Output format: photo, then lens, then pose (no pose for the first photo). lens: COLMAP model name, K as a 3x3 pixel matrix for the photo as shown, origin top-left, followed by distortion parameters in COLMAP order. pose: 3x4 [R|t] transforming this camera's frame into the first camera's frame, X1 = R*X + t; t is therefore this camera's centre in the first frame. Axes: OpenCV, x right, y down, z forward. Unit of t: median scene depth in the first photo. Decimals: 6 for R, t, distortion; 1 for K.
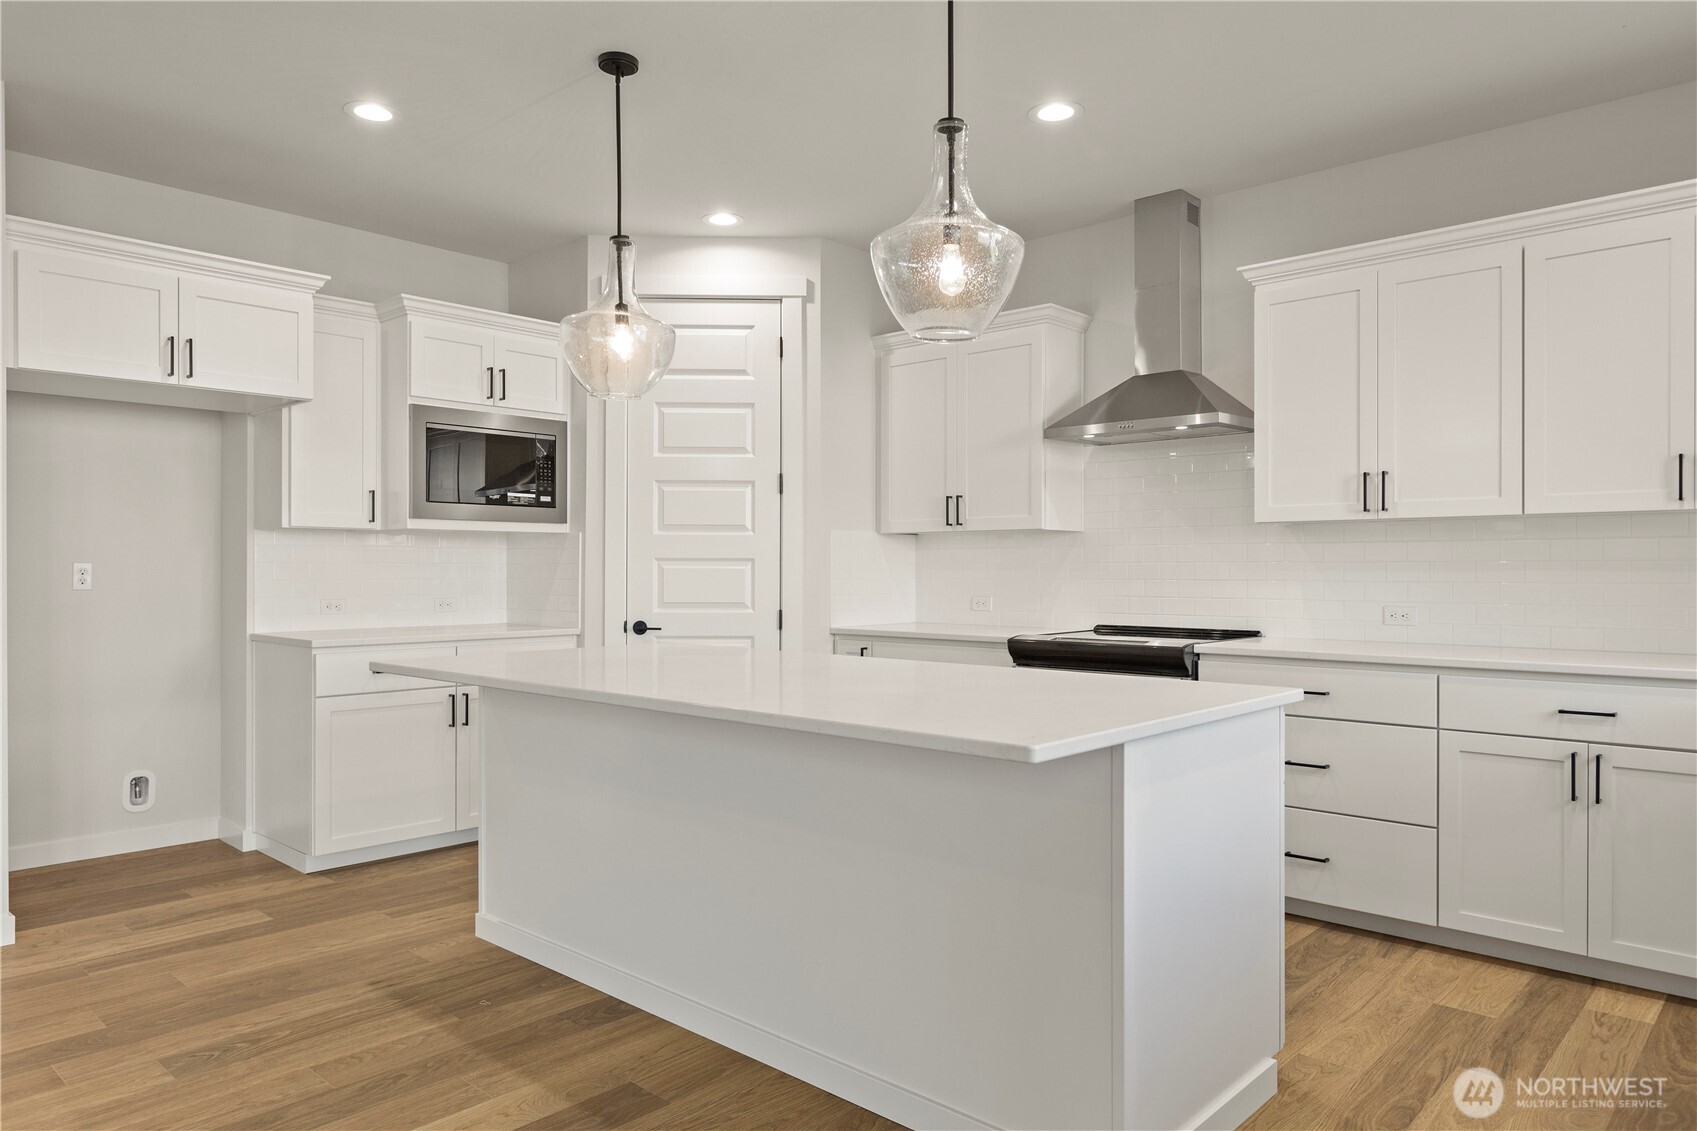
lens RADIAL K [[1131.9, 0, 852.3], [0, 1131.9, 569.0], [0, 0, 1]] dist [-0.000229, -0.000317]
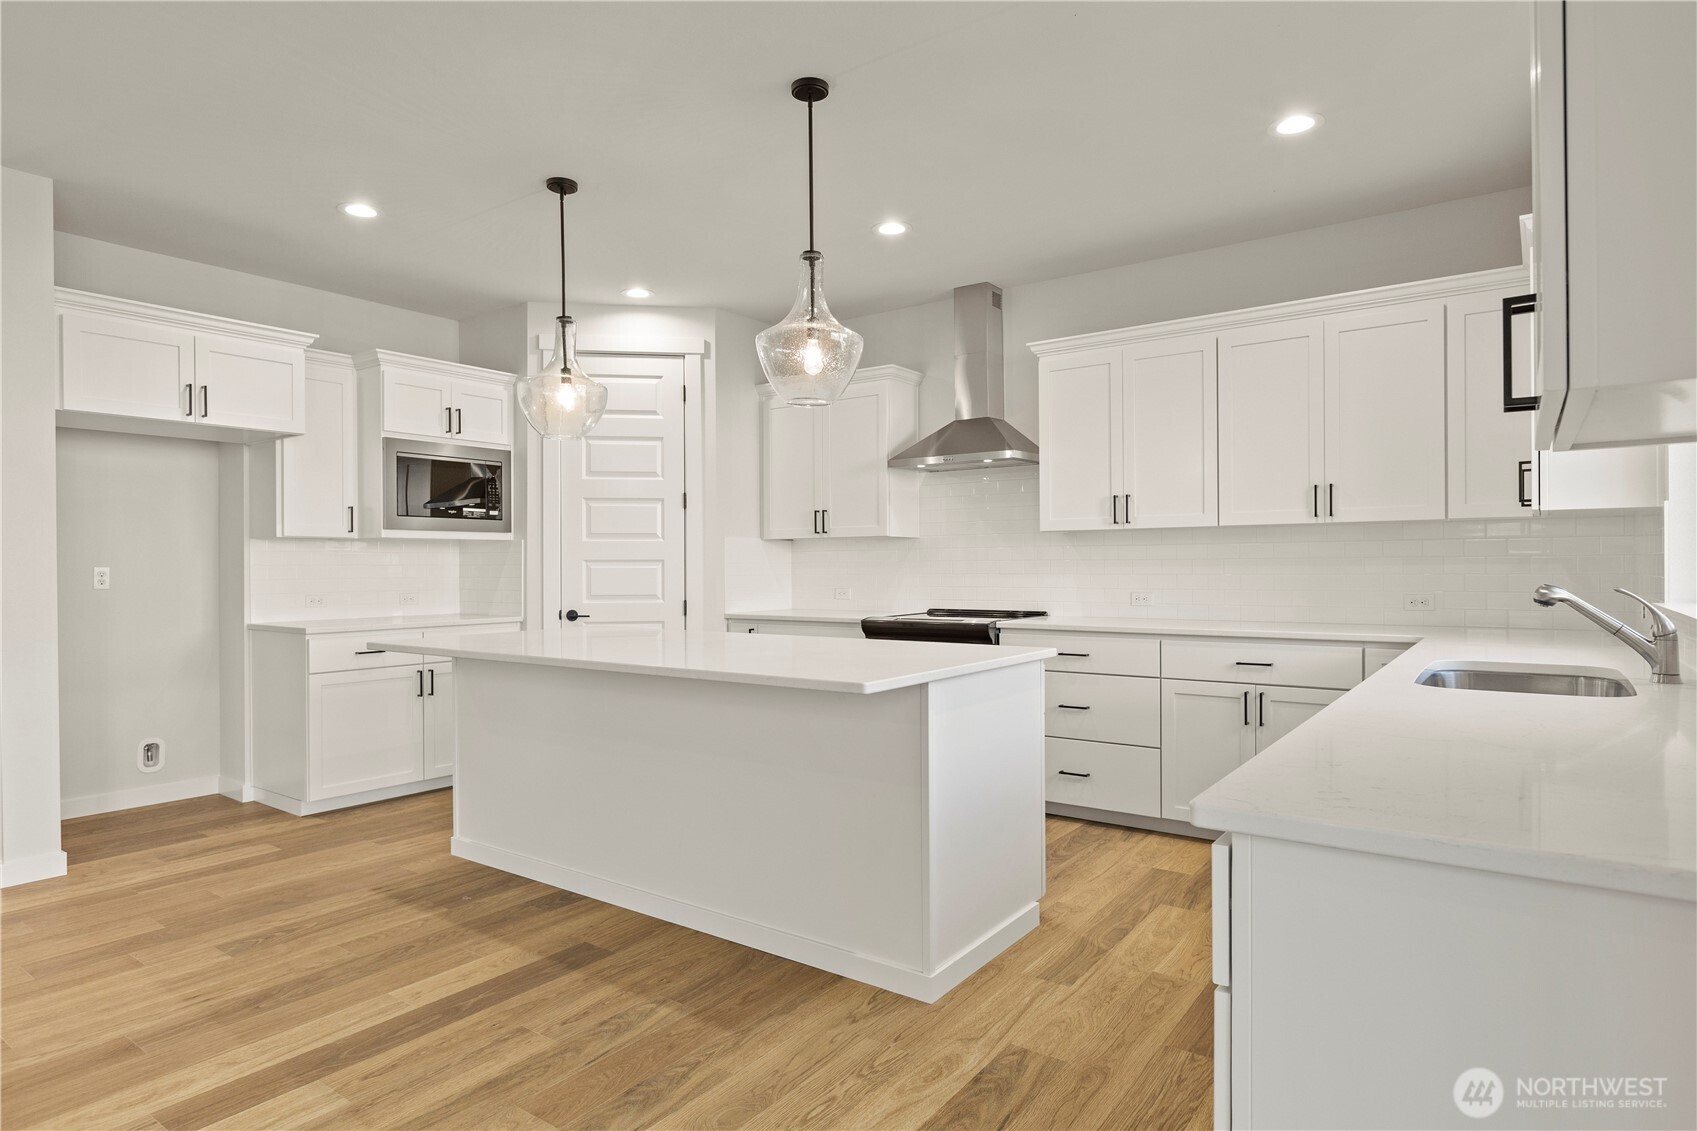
lens RADIAL K [[952.0, 0, 831.5], [0, 952.0, 560.9], [0, 0, 1]] dist [-0.000486, -0.000027]
pose [[0.995331, -0.006456, 0.096299, -0.003552], [0.007037, 0.999959, -0.005697, -0.000935], [-0.096259, 0.006348, 0.995336, -0.112928]]
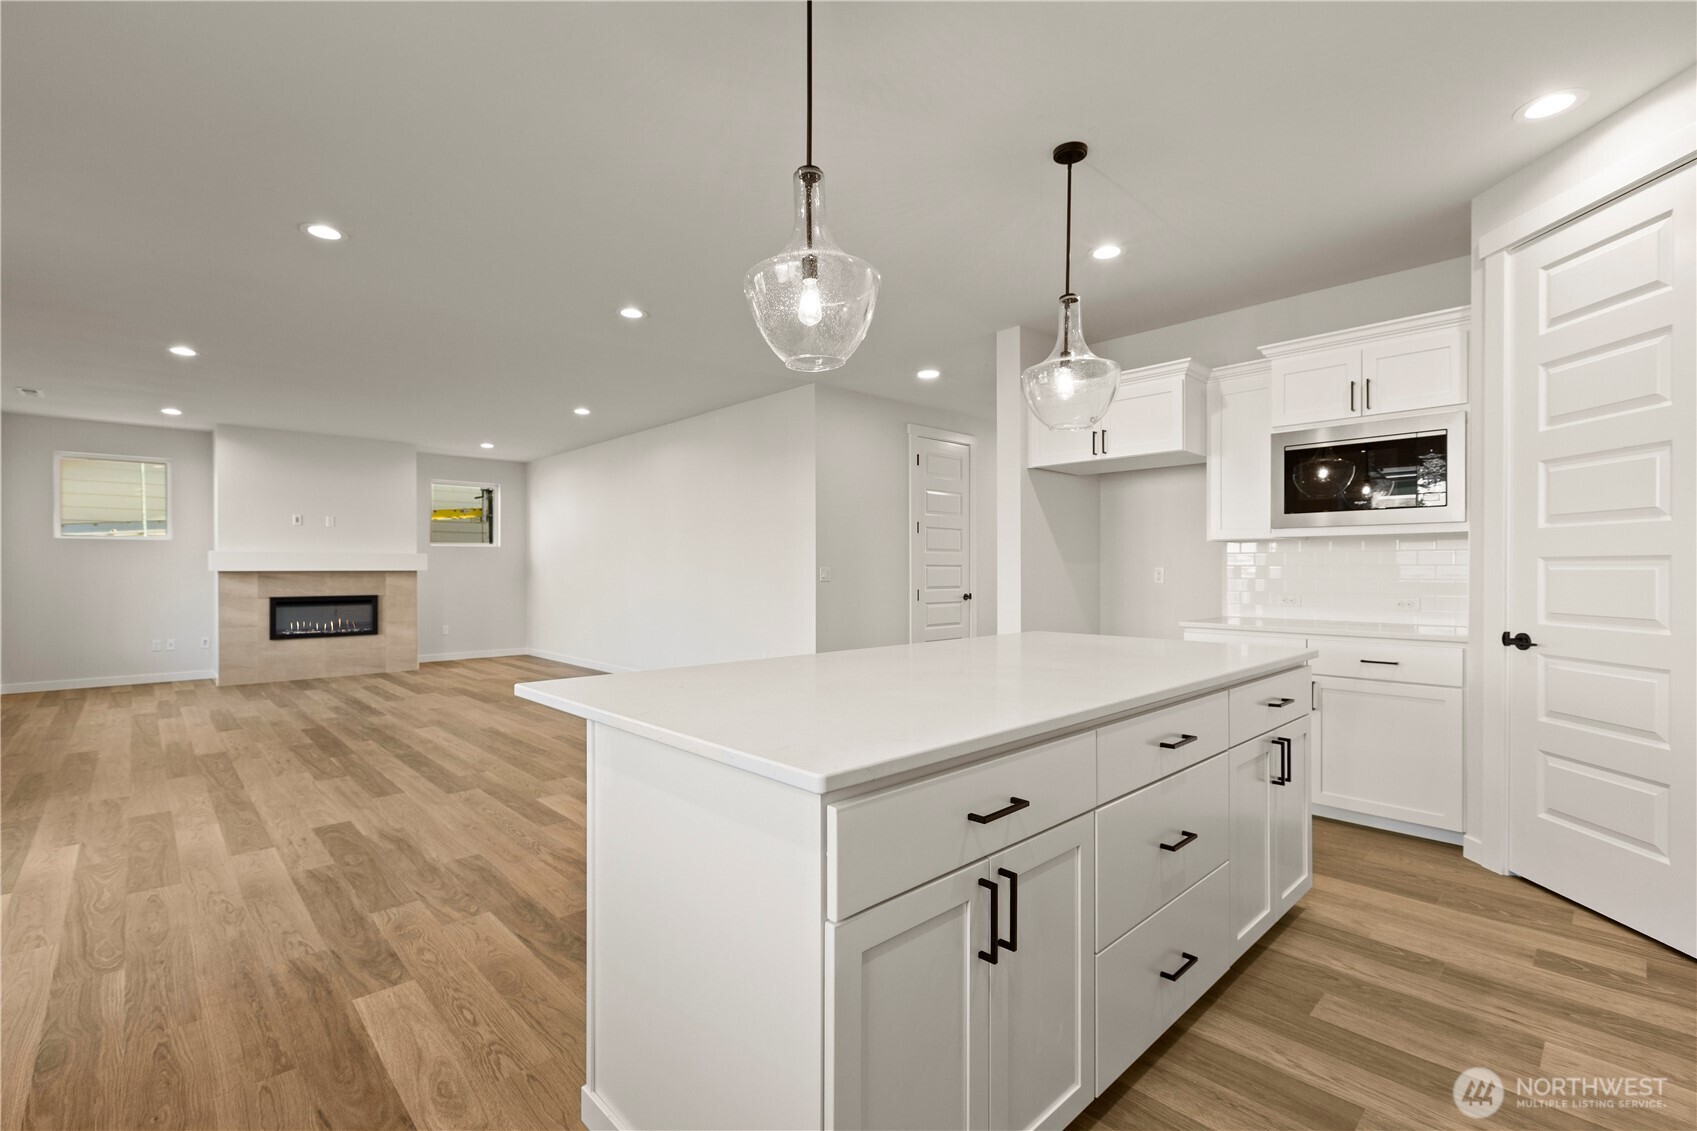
lens RADIAL K [[743.2, 0, 846.6], [0, 743.2, 572.3], [0, 0, 1]] dist [-0.008149, -0.000694]
pose [[-0.082489, -0.000257, -0.996592, 0.564675], [-0.003385, 0.999994, 0.000023, 0.004012], [0.996586, 0.003376, -0.082489, 0.792534]]
